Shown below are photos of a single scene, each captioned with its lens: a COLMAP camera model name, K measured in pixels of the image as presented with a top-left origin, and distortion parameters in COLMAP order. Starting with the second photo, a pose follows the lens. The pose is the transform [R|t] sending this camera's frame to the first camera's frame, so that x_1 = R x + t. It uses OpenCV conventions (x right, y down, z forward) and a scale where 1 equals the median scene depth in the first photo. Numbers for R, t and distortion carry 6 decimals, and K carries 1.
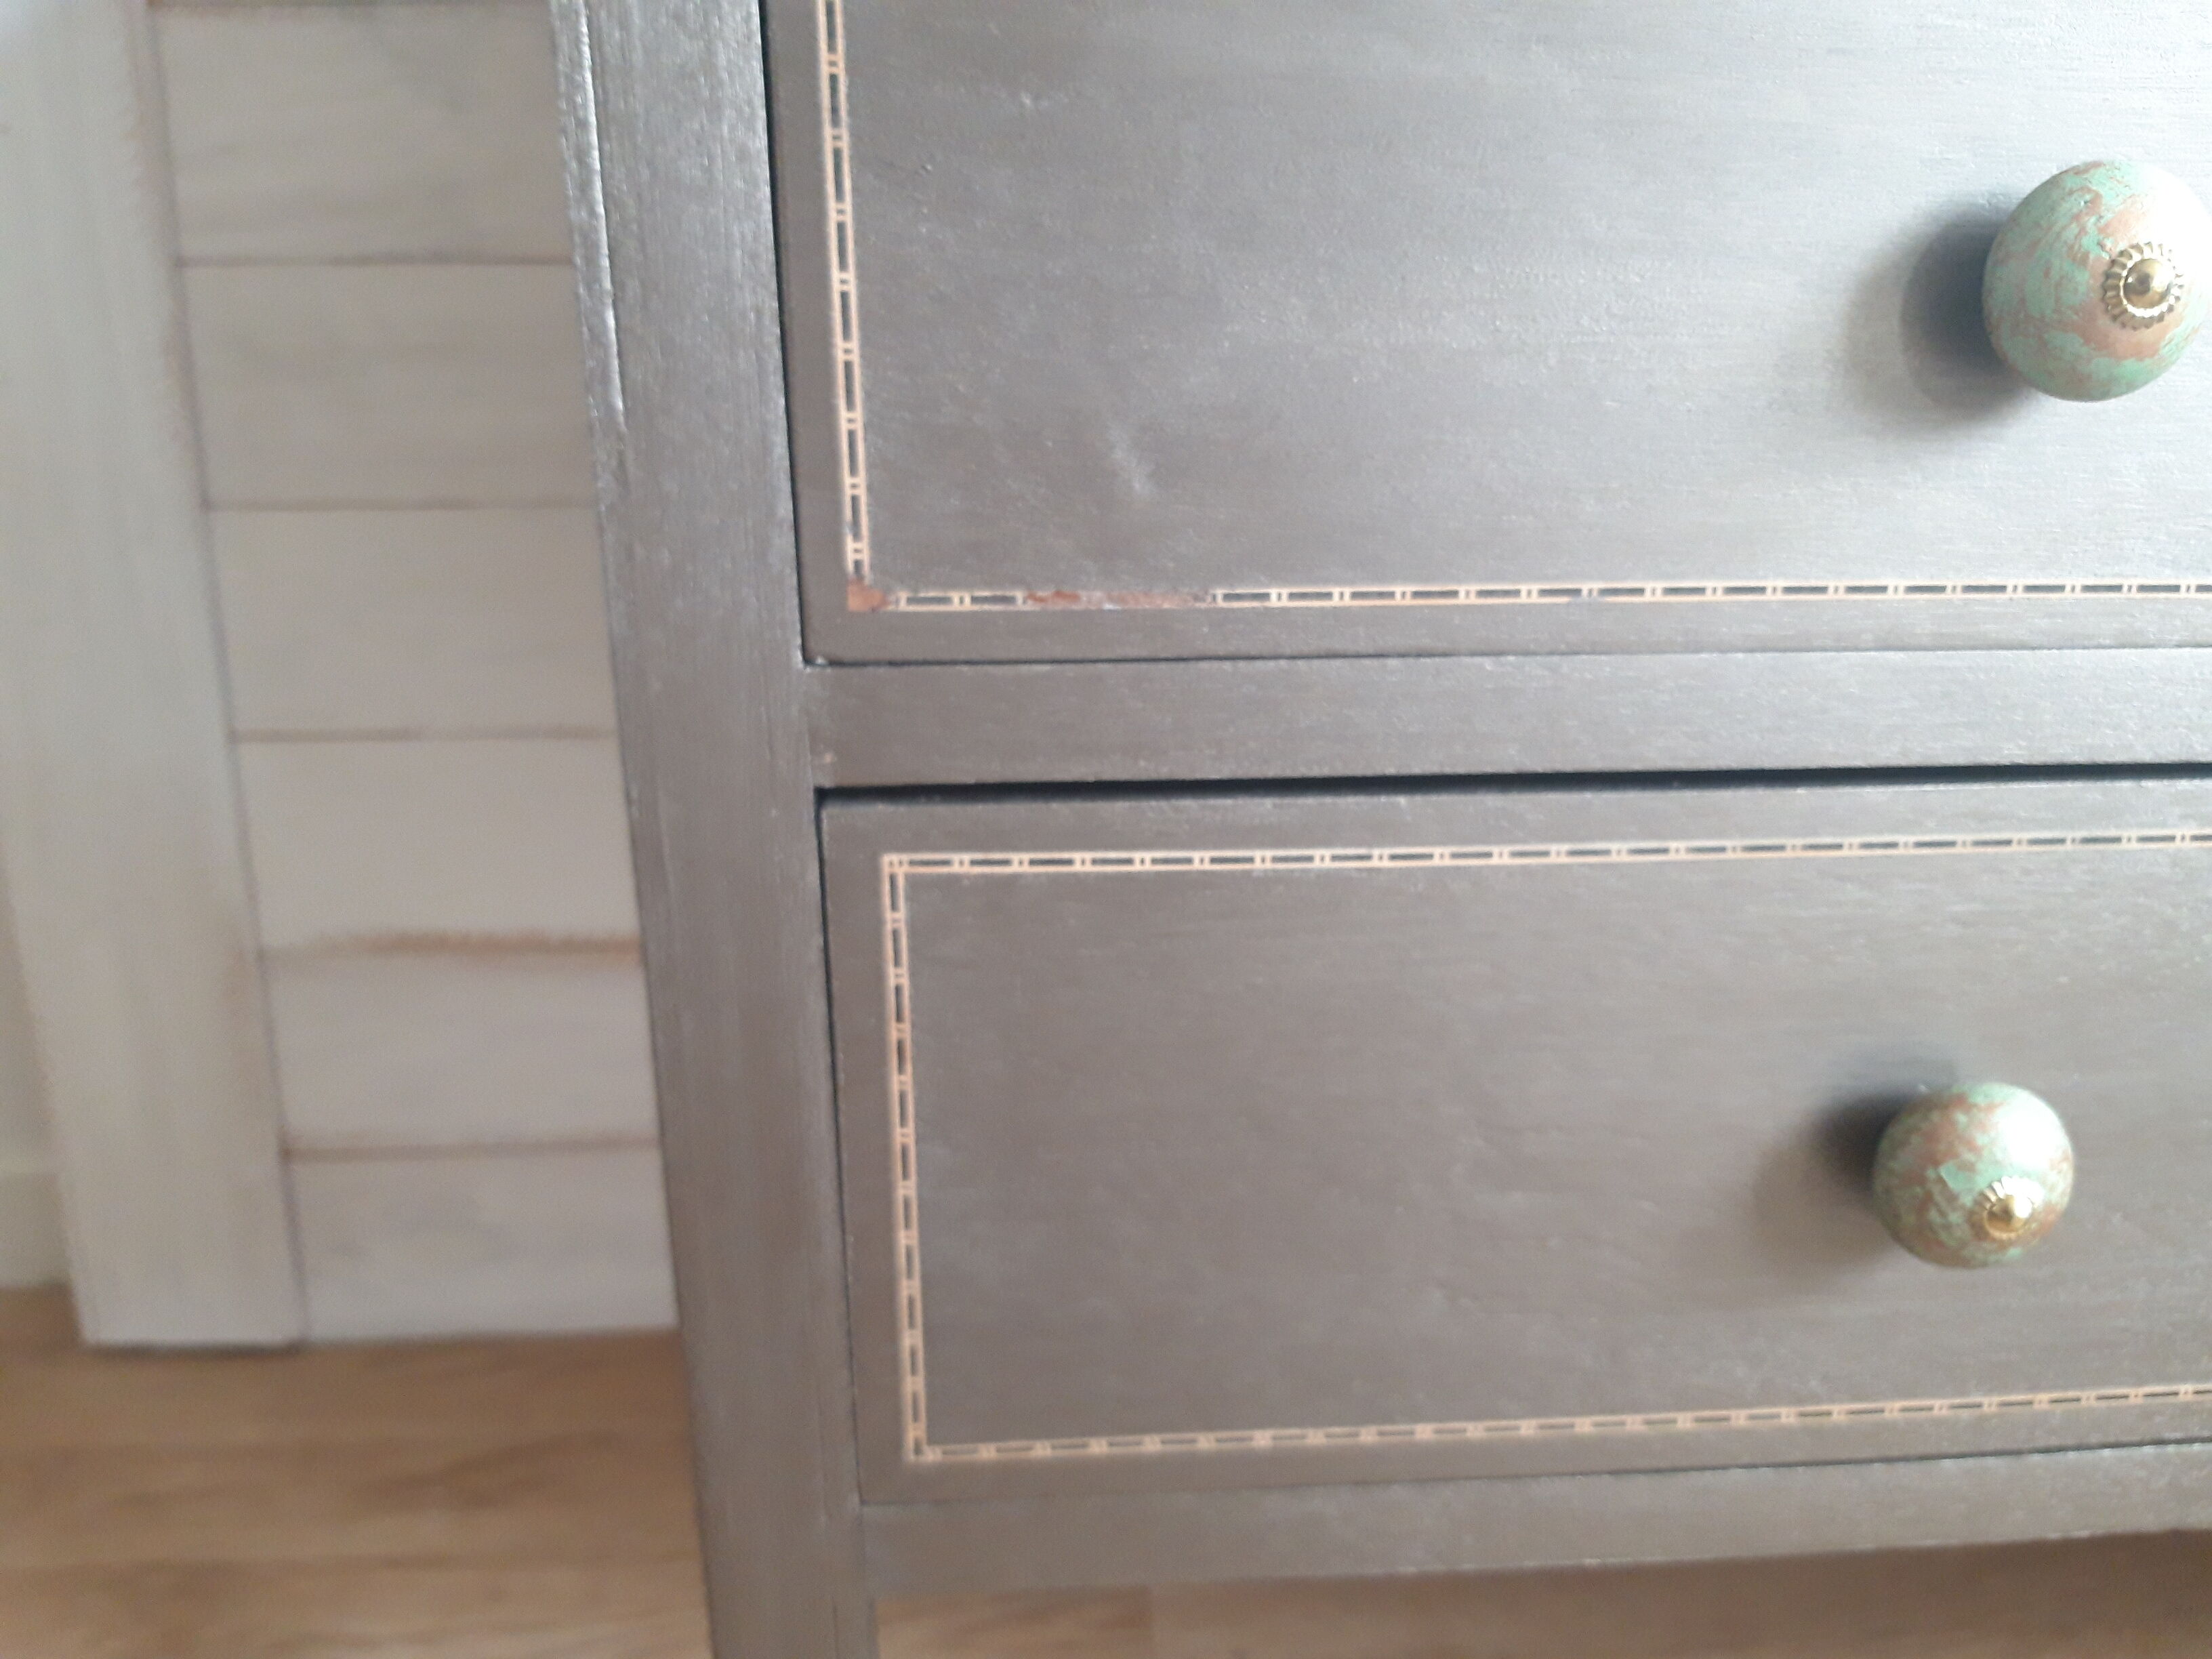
lens RADIAL K [[1759.5, 0, 1136.9], [0, 1759.5, 826.7], [0, 0, 1]] dist [0.080828, -0.191728]
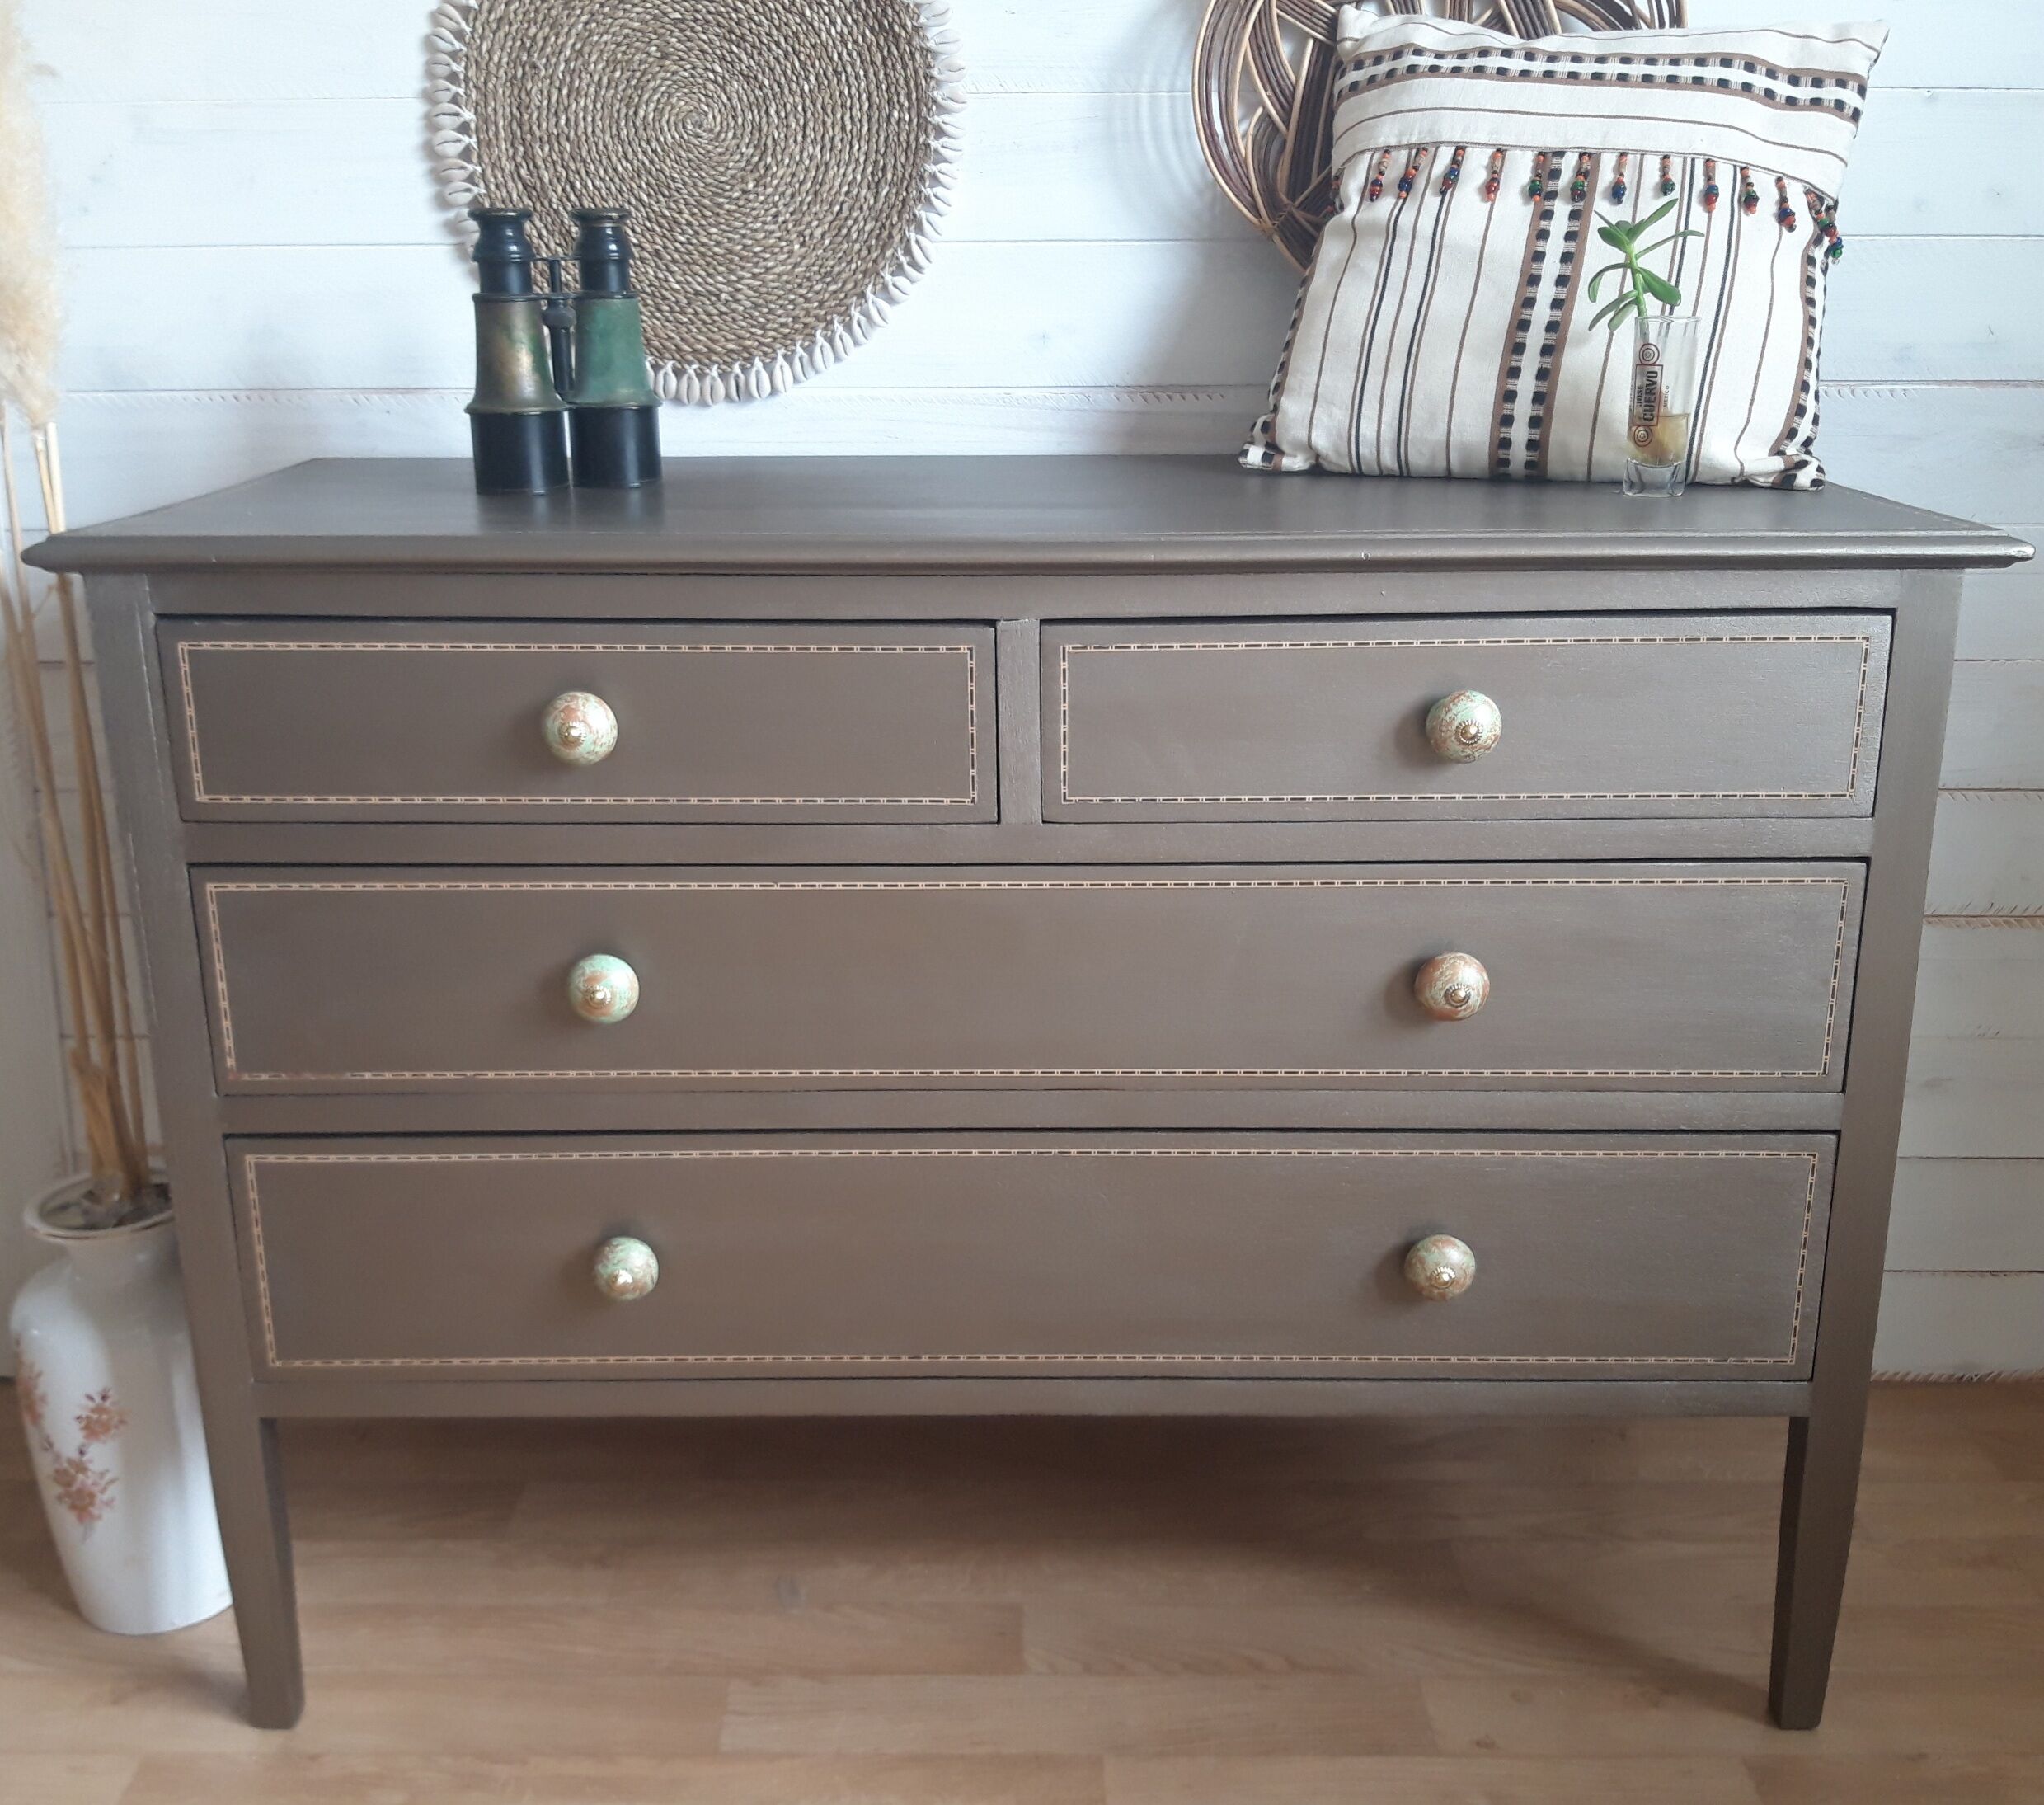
lens RADIAL K [[2066.7, 0, 981.4], [0, 2066.7, 905.8], [0, 0, 1]] dist [0.089178, -0.177044]
pose [[0.996886, 0.010701, -0.078126, 1.452107], [-0.012296, 0.999725, -0.019961, -0.372002], [0.077891, 0.020860, 0.996744, -2.593225]]
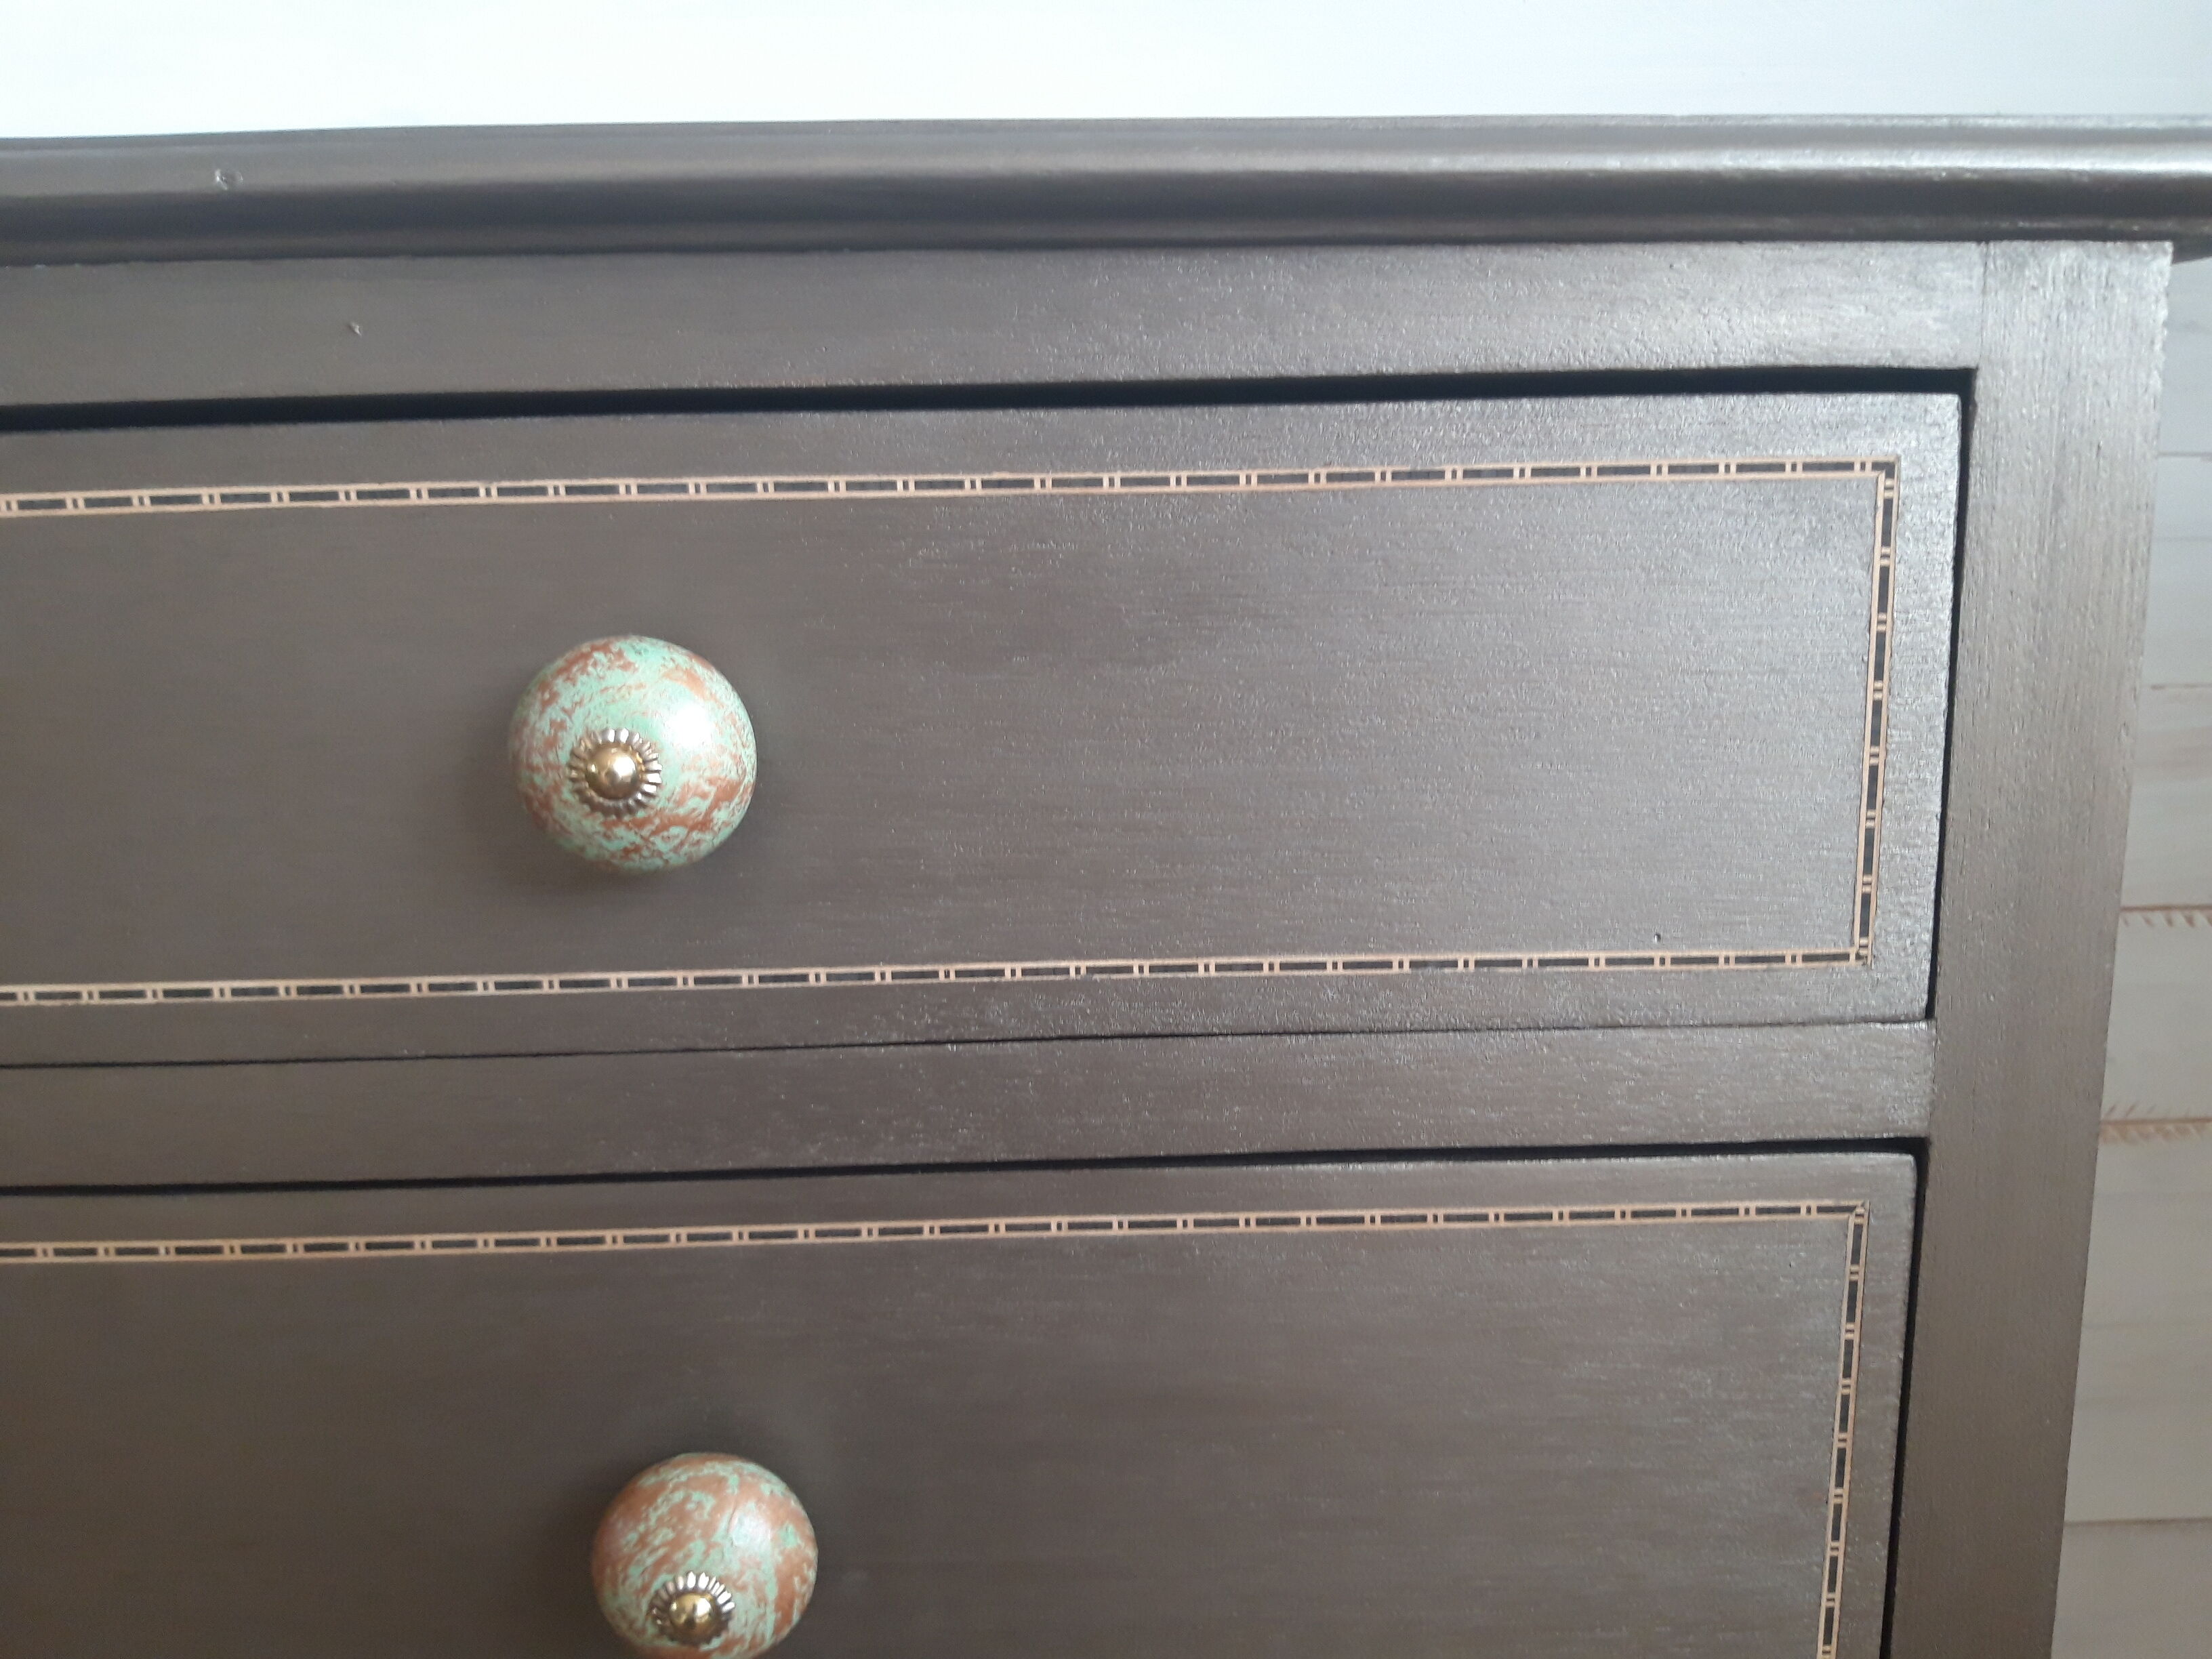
lens RADIAL K [[1712.5, 0, 1129.9], [0, 1712.5, 821.4], [0, 0, 1]] dist [0.069276, -0.137640]
pose [[0.998630, -0.010469, -0.051274, 2.280600], [0.002668, 0.988695, -0.149919, -0.579880], [0.052264, 0.149577, 0.987368, 0.039386]]
